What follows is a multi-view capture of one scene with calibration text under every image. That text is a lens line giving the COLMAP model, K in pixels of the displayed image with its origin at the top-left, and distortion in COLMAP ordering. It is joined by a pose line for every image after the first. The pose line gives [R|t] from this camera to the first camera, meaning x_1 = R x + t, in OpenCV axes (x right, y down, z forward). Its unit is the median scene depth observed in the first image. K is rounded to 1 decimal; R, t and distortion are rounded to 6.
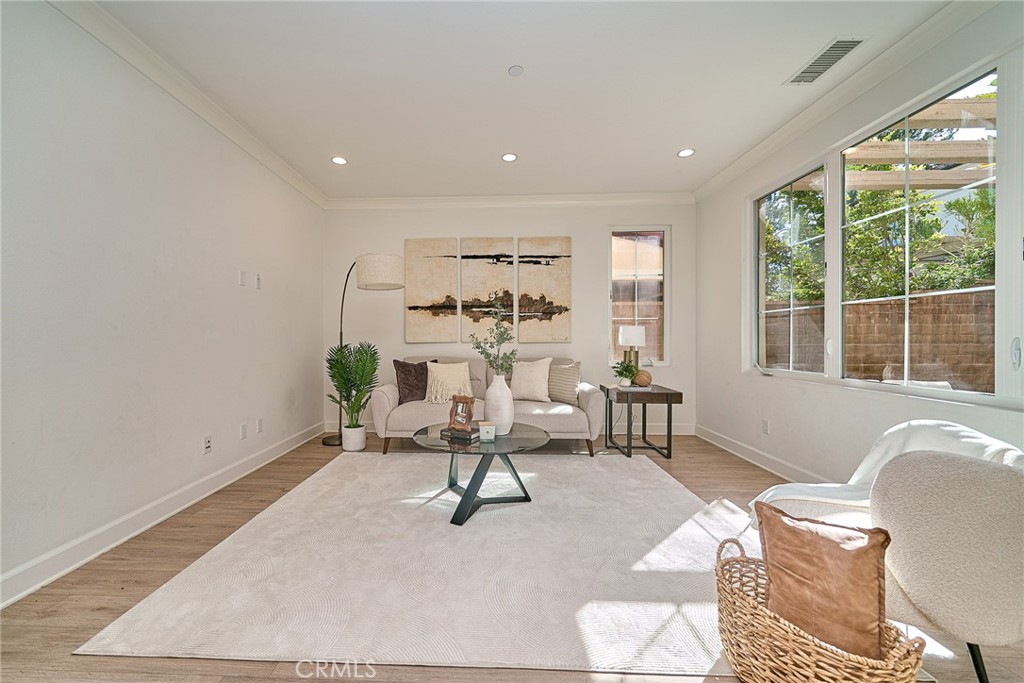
lens RADIAL K [[382.2, 0, 479.0], [0, 382.2, 340.9], [0, 0, 1]] dist [0.000136, -0.000157]
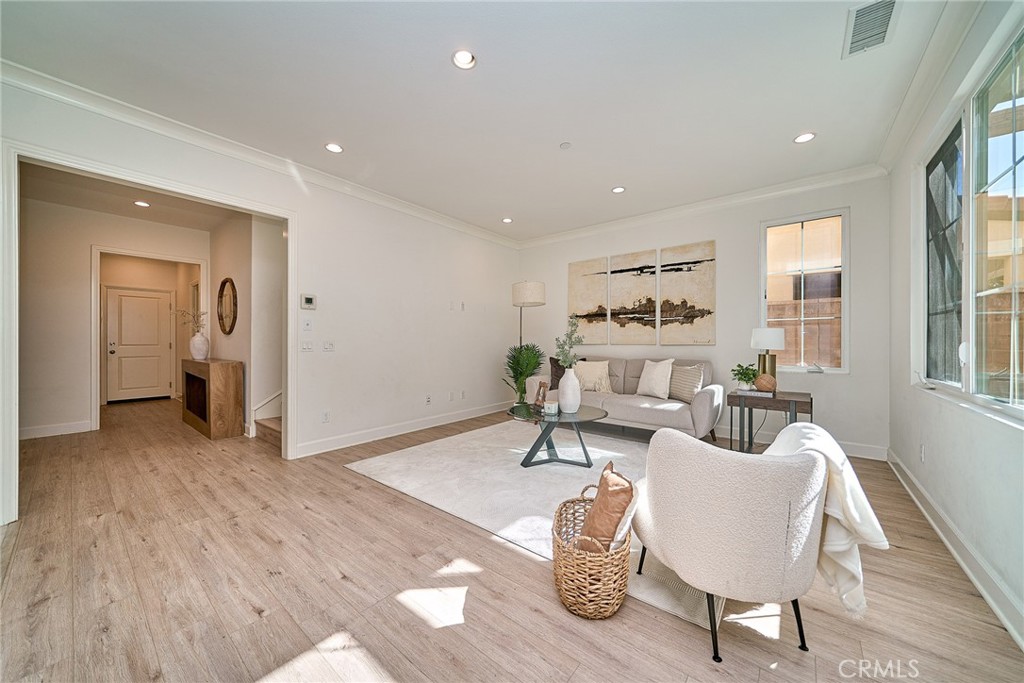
lens RADIAL K [[355.5, 0, 512.0], [0, 355.5, 341.5], [0, 0, 1]] dist [0.001548, -0.000099]
pose [[0.805444, 0.001384, -0.592670, 0.365146], [-0.003741, 0.999989, -0.002748, -0.000785], [0.592660, 0.004430, 0.805440, -0.070955]]
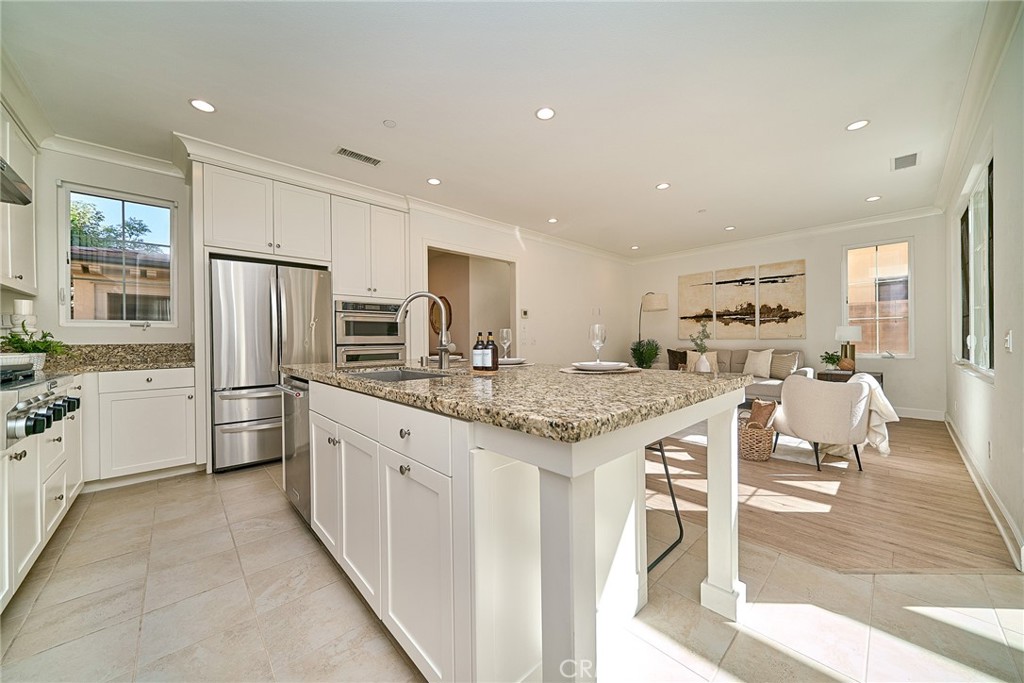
lens RADIAL K [[364.1, 0, 516.2], [0, 364.1, 339.0], [0, 0, 1]] dist [-0.001740, -0.000119]
pose [[0.720154, -0.005779, -0.693790, 0.393753], [0.006470, 0.999978, -0.001614, 0.001264], [0.693784, -0.003327, 0.720175, -0.618231]]
